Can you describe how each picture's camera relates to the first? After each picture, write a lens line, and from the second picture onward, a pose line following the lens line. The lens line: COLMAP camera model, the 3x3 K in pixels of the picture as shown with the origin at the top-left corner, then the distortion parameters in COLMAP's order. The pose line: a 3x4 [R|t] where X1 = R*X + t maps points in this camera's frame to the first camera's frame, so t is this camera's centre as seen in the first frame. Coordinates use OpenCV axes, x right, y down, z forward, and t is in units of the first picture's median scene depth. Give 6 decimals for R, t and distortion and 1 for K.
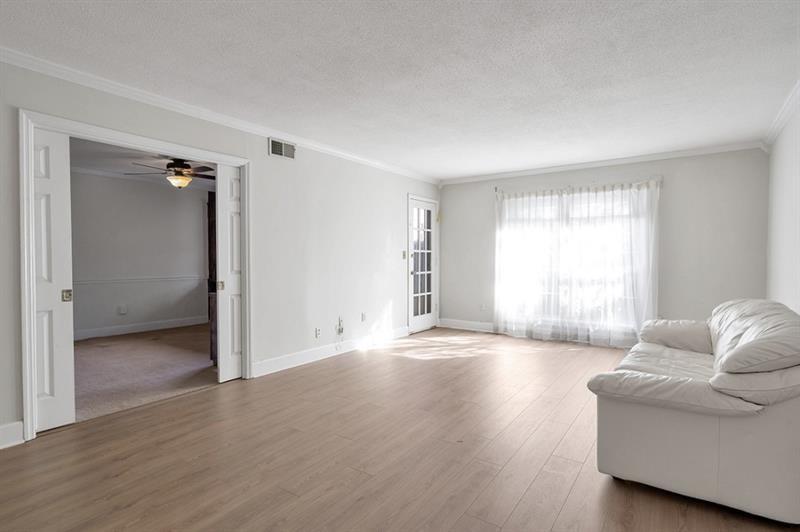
lens RADIAL K [[410.5, 0, 403.3], [0, 410.5, 266.9], [0, 0, 1]] dist [-0.000030, 0.000209]
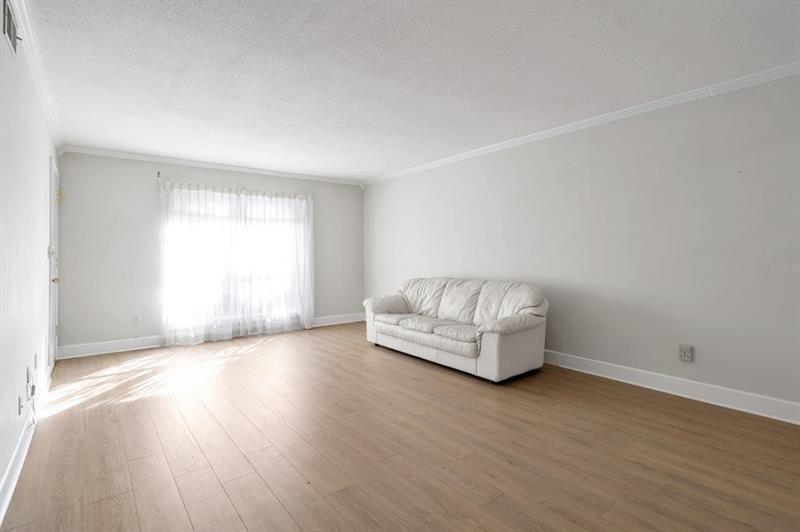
lens RADIAL K [[394.0, 0, 400.3], [0, 394.0, 243.8], [0, 0, 1]] dist [0.027919, -0.000081]
pose [[0.299398, 0.021195, 0.953893, -0.445791], [0.027719, 0.999138, -0.030900, -0.009603], [-0.953725, 0.035692, 0.298553, 0.324069]]
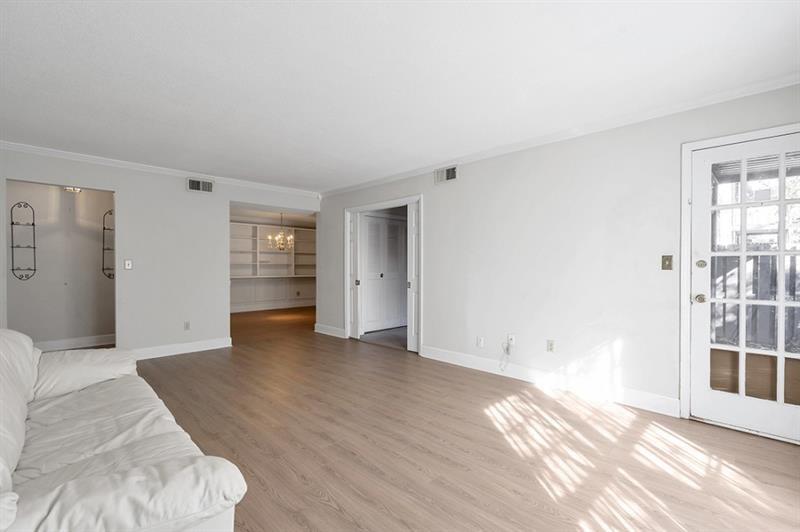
lens RADIAL K [[369.4, 0, 400.0], [0, 369.4, 266.0], [0, 0, 1]] dist [-0.000477, -0.000076]
pose [[-0.182351, 0.007086, -0.983208, 0.576378], [-0.019544, 0.999750, 0.010830, -0.024343], [0.983039, 0.021191, -0.182167, 0.795242]]
